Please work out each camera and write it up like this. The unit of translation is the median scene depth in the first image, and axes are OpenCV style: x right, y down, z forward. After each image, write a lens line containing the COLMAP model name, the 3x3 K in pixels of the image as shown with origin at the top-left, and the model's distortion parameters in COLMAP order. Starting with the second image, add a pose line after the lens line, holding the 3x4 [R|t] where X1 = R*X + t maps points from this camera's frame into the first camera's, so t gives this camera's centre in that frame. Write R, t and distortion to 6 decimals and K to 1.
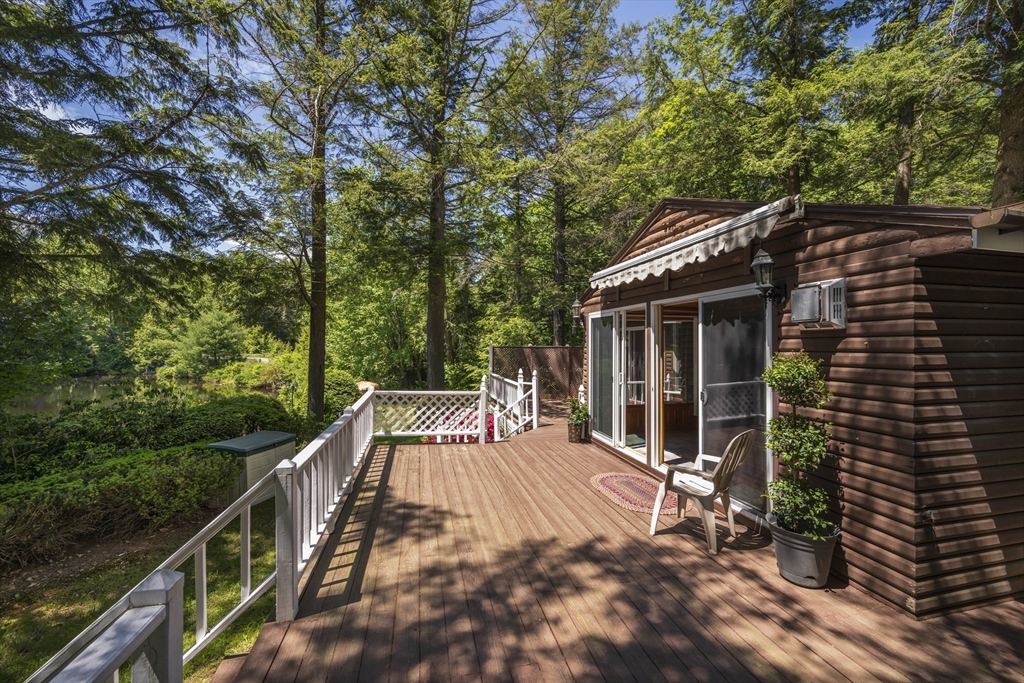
lens RADIAL K [[415.0, 0, 514.5], [0, 415.0, 345.3], [0, 0, 1]] dist [0.000805, 0.000138]
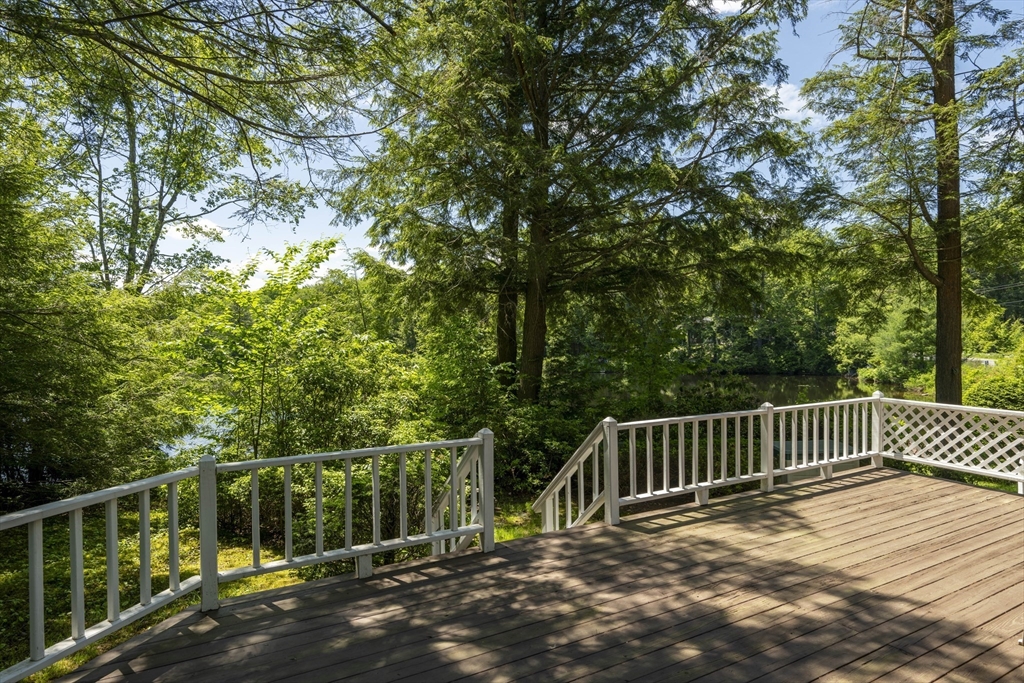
lens RADIAL K [[602.0, 0, 510.4], [0, 602.0, 345.2], [0, 0, 1]] dist [-0.001791, -0.000725]
pose [[0.297374, -0.002693, -0.954757, 0.773817], [0.010083, 0.999949, 0.000320, 0.006258], [0.954708, -0.009722, 0.297386, 0.010335]]
